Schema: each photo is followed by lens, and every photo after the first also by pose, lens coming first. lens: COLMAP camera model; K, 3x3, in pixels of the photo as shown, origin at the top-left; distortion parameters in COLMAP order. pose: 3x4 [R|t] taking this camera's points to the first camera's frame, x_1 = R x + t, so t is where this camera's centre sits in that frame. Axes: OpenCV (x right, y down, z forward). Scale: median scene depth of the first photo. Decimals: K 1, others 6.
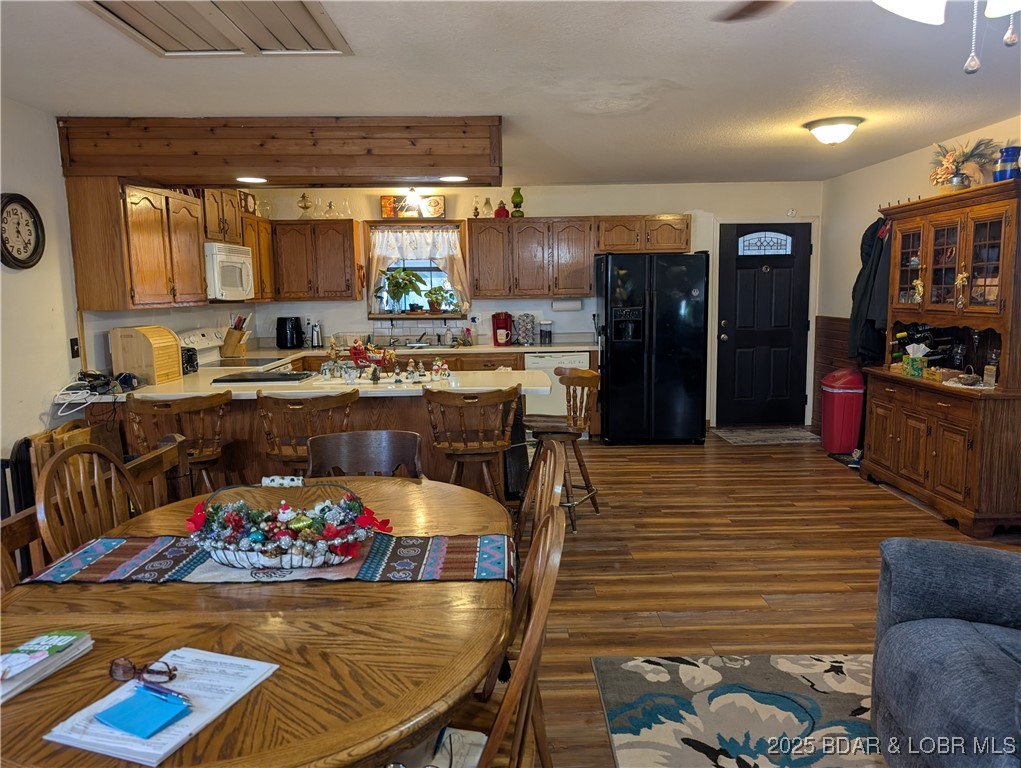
lens RADIAL K [[729.8, 0, 523.3], [0, 729.8, 390.5], [0, 0, 1]] dist [0.022089, -0.019478]
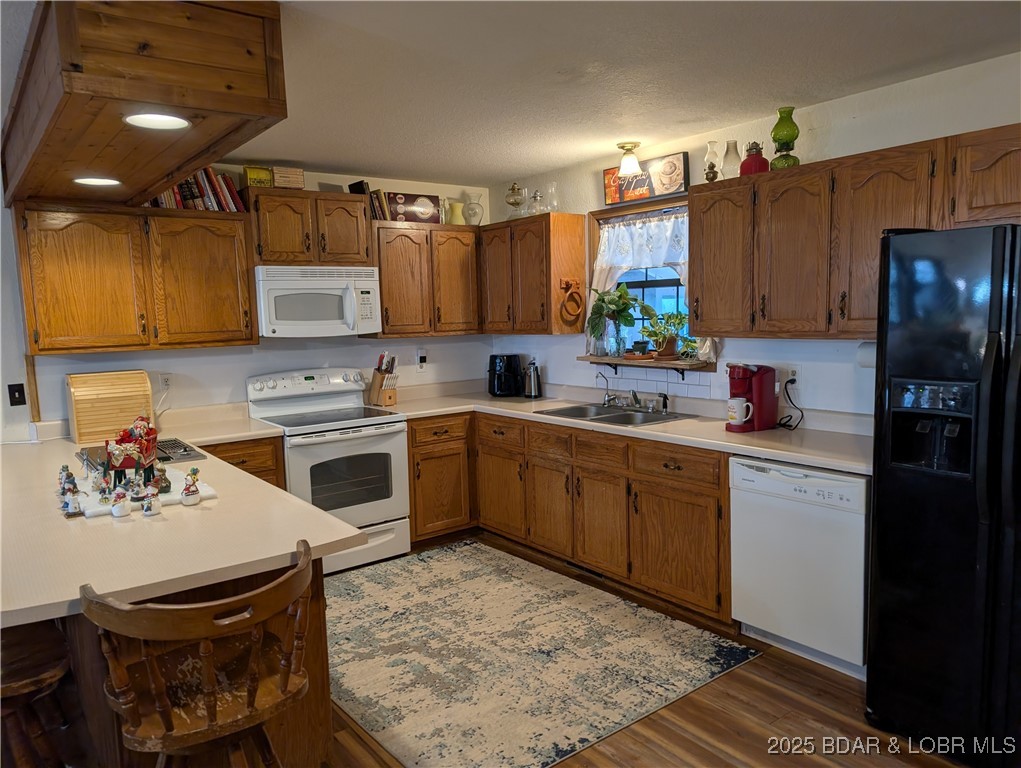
lens RADIAL K [[729.8, 0, 500.4], [0, 729.8, 395.8], [0, 0, 1]] dist [0.022089, -0.019478]
pose [[0.572815, 0.095576, -0.814093, 0.426167], [-0.096047, 0.994163, 0.049136, -0.139850], [0.814038, 0.050046, 0.578652, 0.843012]]
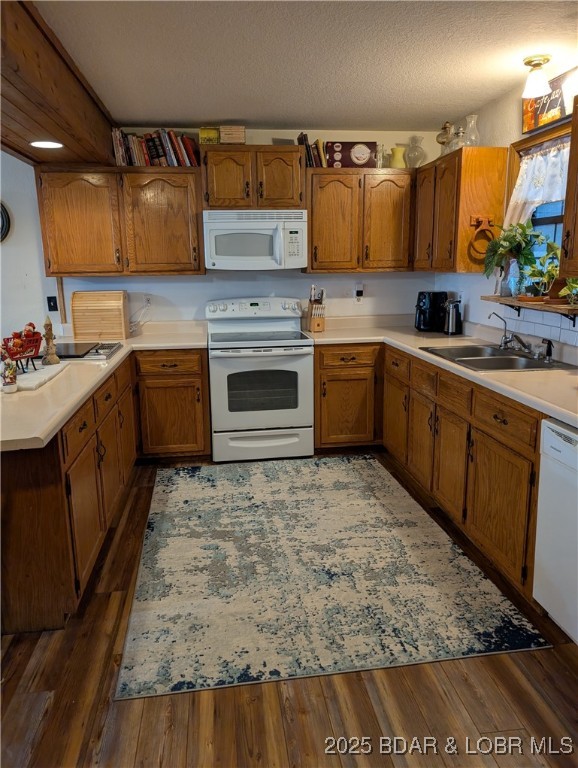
lens RADIAL K [[548.9, 0, 286.1], [0, 548.9, 380.7], [0, 0, 1]] dist [0.022089, -0.019478]
pose [[0.100742, 0.222262, -0.969768, 0.396935], [-0.128002, 0.969522, 0.208908, -0.164855], [0.986644, 0.103087, 0.126122, 1.151951]]
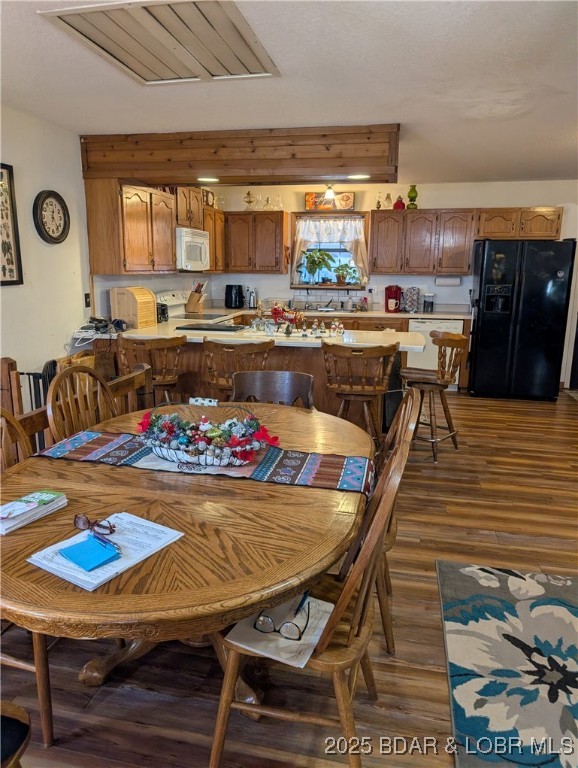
lens RADIAL K [[548.9, 0, 284.6], [0, 548.9, 388.3], [0, 0, 1]] dist [0.022089, -0.019478]
pose [[0.971222, 0.074085, -0.226361, 0.024972], [-0.056702, 0.994988, 0.082360, 0.003032], [0.231328, -0.067155, 0.970555, 0.023288]]
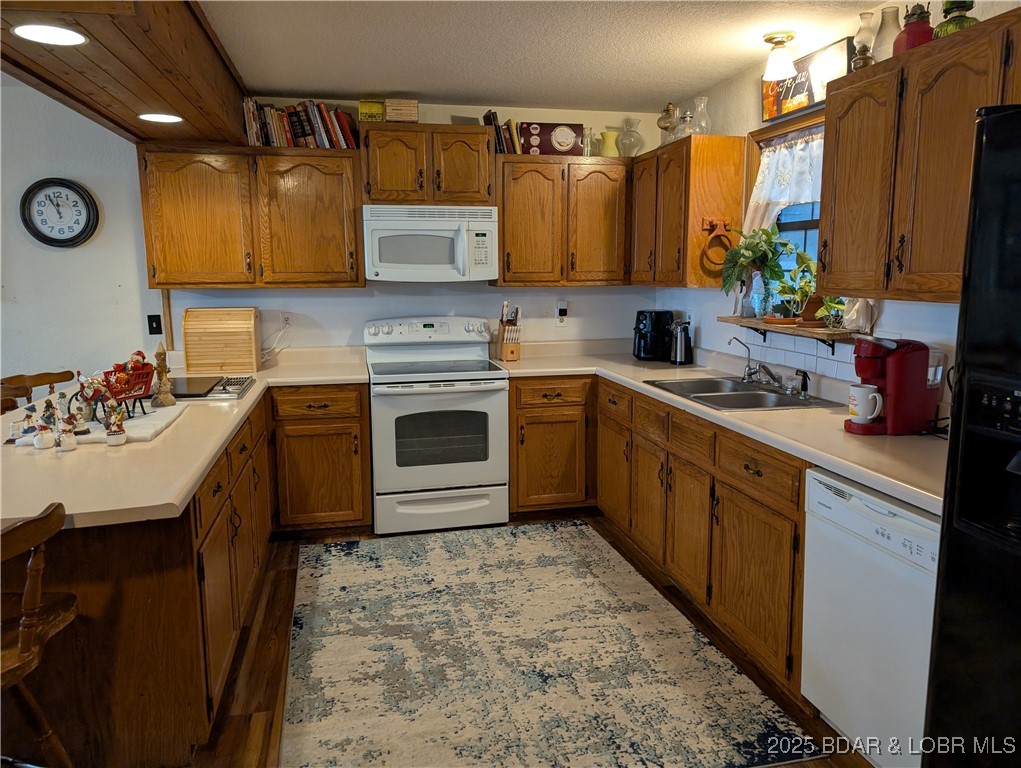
lens RADIAL K [[729.8, 0, 516.1], [0, 729.8, 380.9], [0, 0, 1]] dist [0.022089, -0.019478]
pose [[0.191130, 0.163191, -0.967904, 0.413504], [-0.136487, 0.980922, 0.138434, -0.165611], [0.972029, 0.105648, 0.209757, 1.122779]]
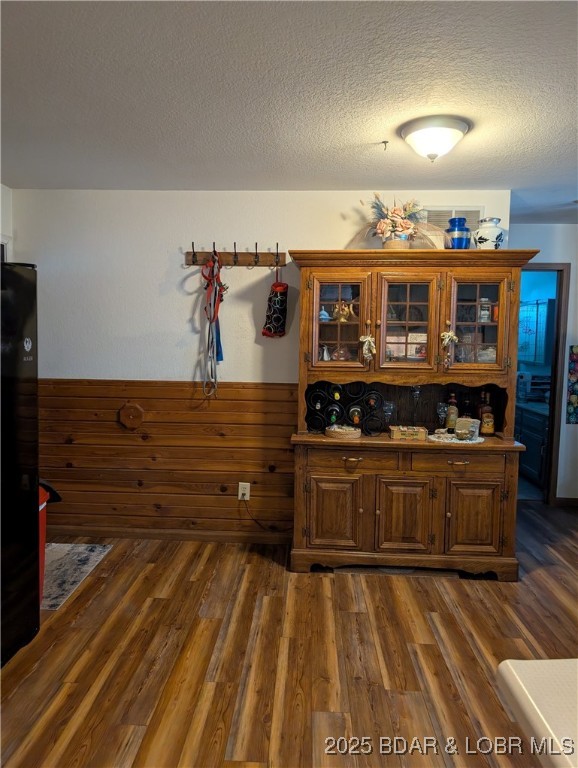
lens RADIAL K [[548.9, 0, 284.2], [0, 548.9, 383.5], [0, 0, 1]] dist [0.022089, -0.019478]
pose [[0.076503, -0.059676, 0.995282, -0.163452], [0.123248, 0.991118, 0.049953, -0.143189], [-0.989423, 0.118845, 0.083178, 1.083342]]
